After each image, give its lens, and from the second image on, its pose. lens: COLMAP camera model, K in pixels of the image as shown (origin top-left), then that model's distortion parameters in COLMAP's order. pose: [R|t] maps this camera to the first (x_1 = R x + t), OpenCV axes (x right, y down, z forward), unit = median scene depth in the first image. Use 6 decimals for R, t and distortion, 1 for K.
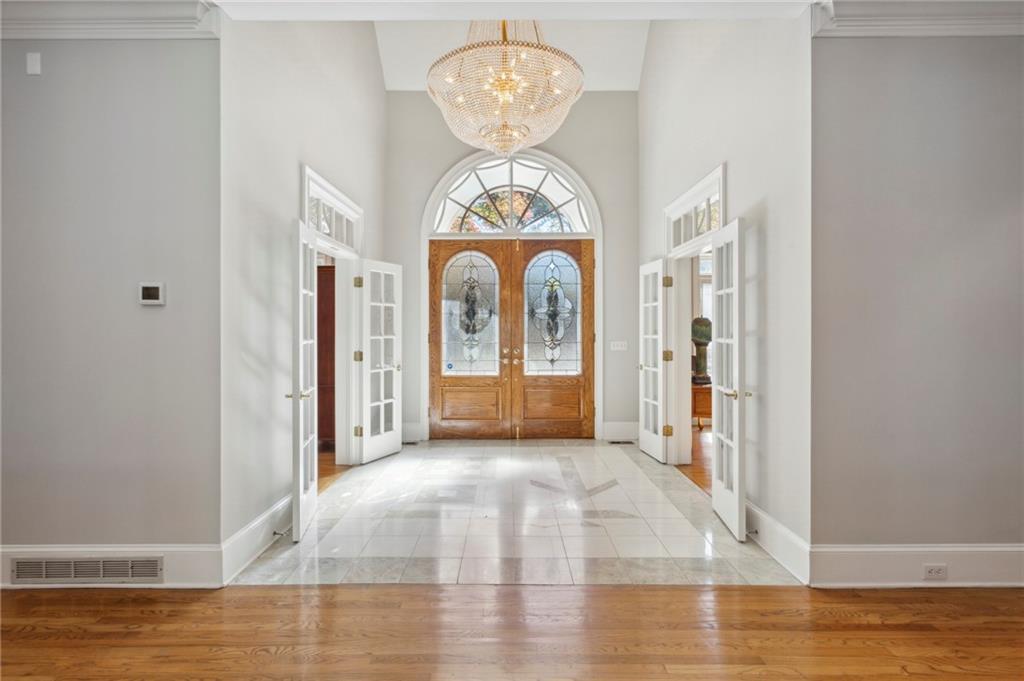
lens RADIAL K [[491.1, 0, 507.6], [0, 491.1, 335.1], [0, 0, 1]] dist [-0.002871, 0.000421]
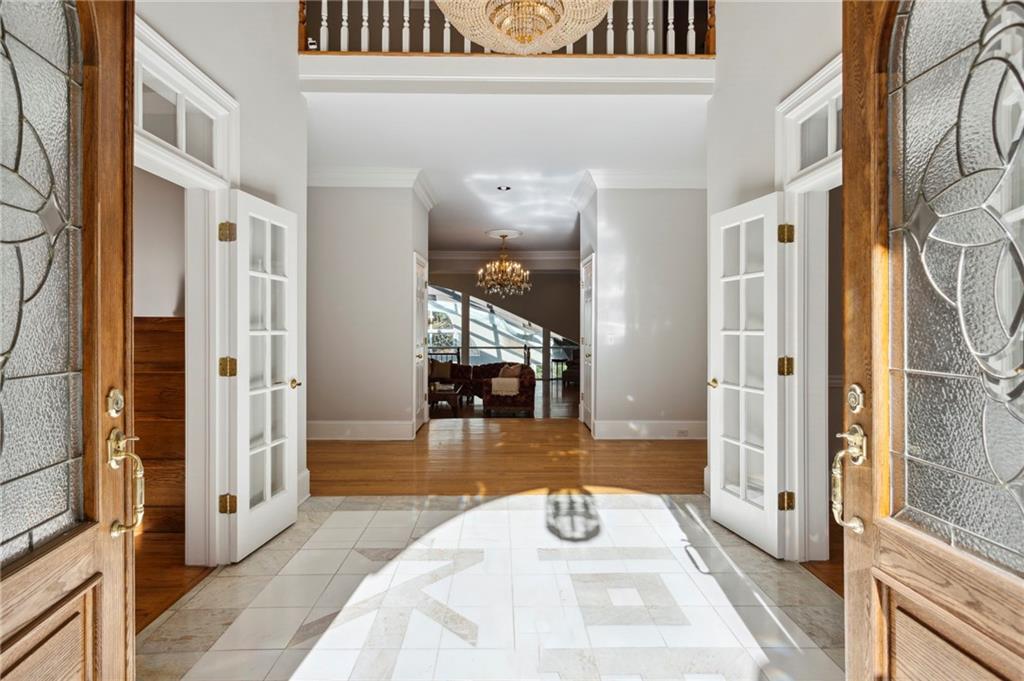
lens RADIAL K [[491.1, 0, 509.8], [0, 491.1, 336.8], [0, 0, 1]] dist [-0.002871, 0.000421]
pose [[0.999690, 0.001434, 0.024843, -0.001402], [-0.001503, 0.999995, 0.002734, 0.006876], [-0.024839, -0.002771, 0.999688, 0.434835]]
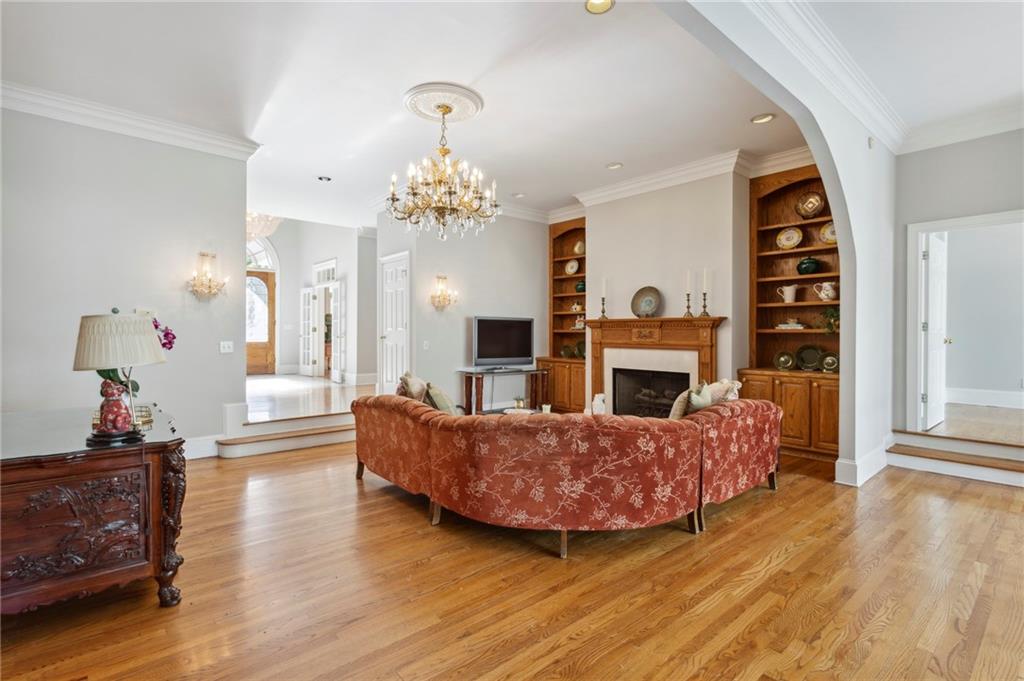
lens RADIAL K [[491.1, 0, 502.1], [0, 491.1, 338.3], [0, 0, 1]] dist [-0.002871, 0.000421]
pose [[0.759788, 0.003093, 0.650164, -0.477484], [-0.004644, 0.999989, 0.000670, 0.072626], [-0.650154, -0.003529, 0.759794, -1.258384]]
